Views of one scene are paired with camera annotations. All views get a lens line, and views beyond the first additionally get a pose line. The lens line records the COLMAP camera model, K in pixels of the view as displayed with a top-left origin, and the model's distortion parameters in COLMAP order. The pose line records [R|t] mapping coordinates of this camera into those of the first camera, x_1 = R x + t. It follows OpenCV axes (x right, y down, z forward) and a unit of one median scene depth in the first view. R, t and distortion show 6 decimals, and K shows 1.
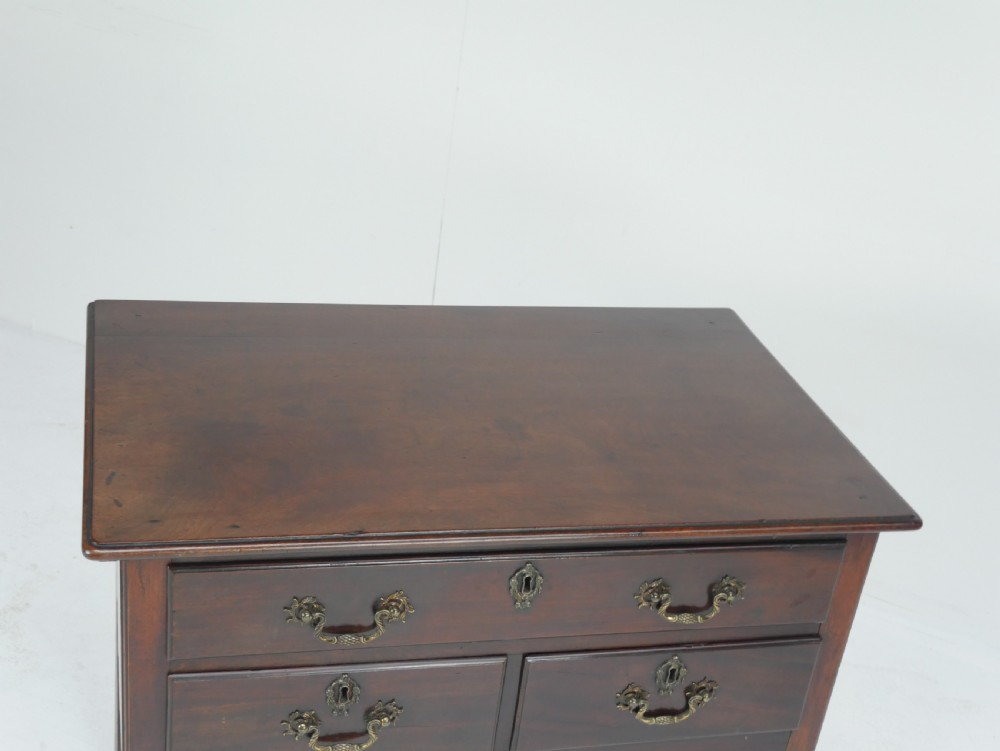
lens RADIAL K [[1390.9, 0, 498.0], [0, 1390.9, 372.7], [0, 0, 1]] dist [0.011621, 0.000000]
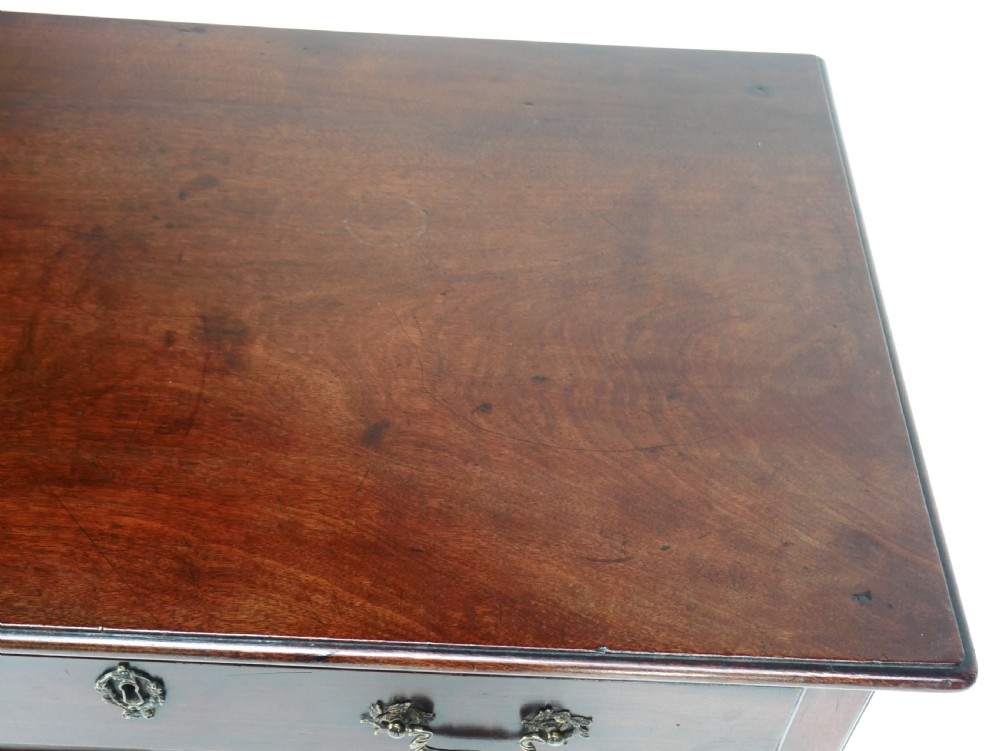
lens RADIAL K [[1390.9, 0, 496.4], [0, 1390.9, 370.1], [0, 0, 1]] dist [0.011621, 0.000000]
pose [[0.965867, 0.137745, -0.219380, 0.246602], [-0.060474, 0.943400, 0.326096, -0.138115], [0.251881, -0.301698, 0.919529, 0.578154]]
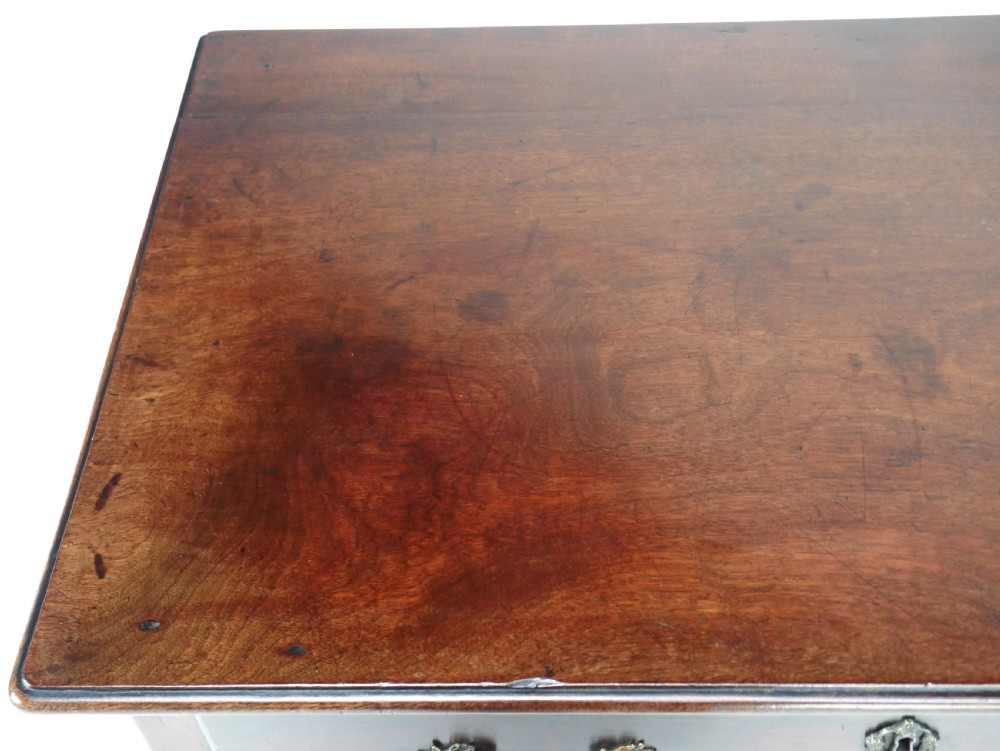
lens RADIAL K [[1390.9, 0, 495.1], [0, 1390.9, 379.6], [0, 0, 1]] dist [0.011621, 0.000000]
pose [[0.951690, 0.085231, -0.294995, 0.017280], [0.024479, 0.936589, 0.349574, -0.140599], [0.306083, -0.339908, 0.889256, 0.551862]]
